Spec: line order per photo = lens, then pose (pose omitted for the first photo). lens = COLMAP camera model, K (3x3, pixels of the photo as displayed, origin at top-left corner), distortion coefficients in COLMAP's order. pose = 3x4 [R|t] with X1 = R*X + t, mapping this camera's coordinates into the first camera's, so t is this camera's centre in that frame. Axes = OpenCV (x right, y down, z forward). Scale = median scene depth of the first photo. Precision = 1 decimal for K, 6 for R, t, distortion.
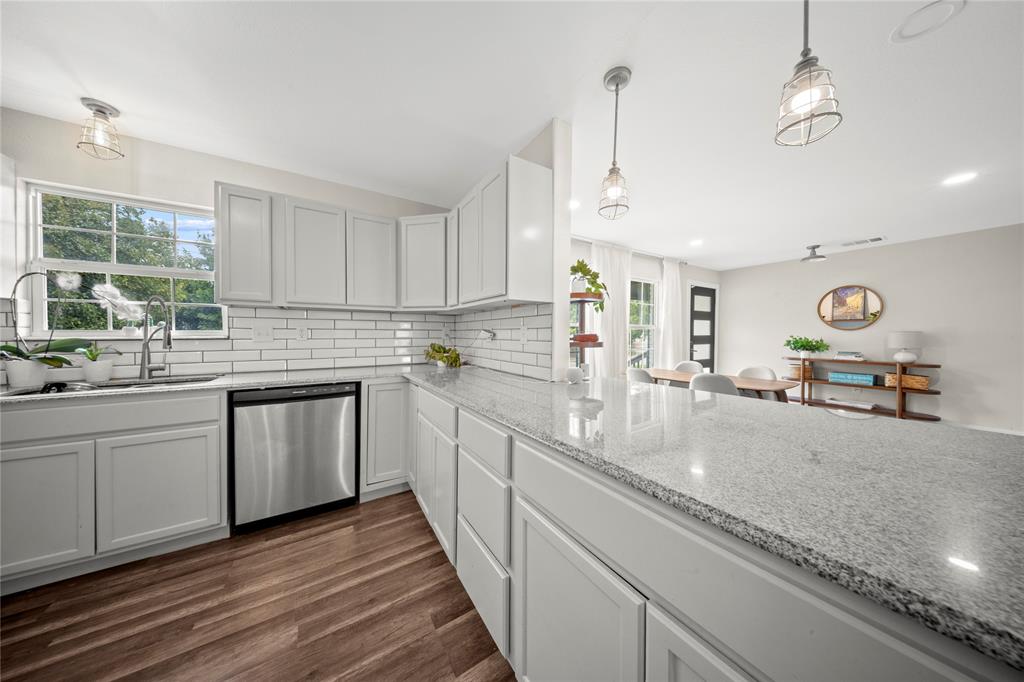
lens RADIAL K [[307.4, 0, 509.4], [0, 307.4, 336.2], [0, 0, 1]] dist [0.001051, -0.000043]
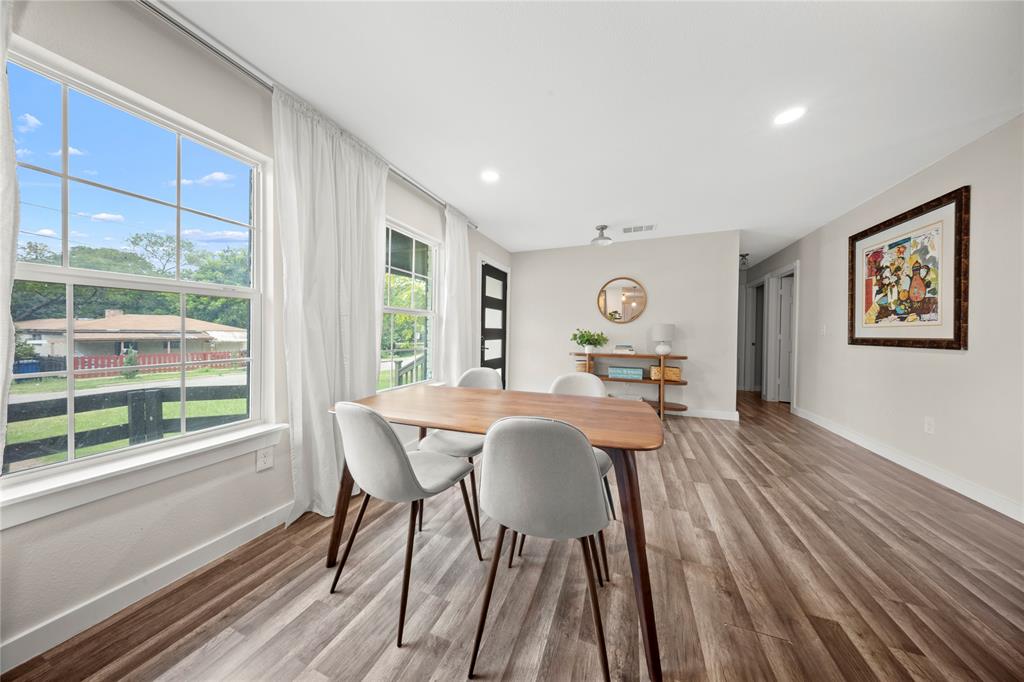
lens RADIAL K [[307.4, 0, 509.4], [0, 307.4, 336.2], [0, 0, 1]] dist [0.001051, -0.000043]
pose [[0.808283, -0.001299, 0.588793, 0.237712], [-0.001742, 0.999988, 0.004598, 0.016900], [-0.588792, -0.004742, 0.808271, 0.413267]]
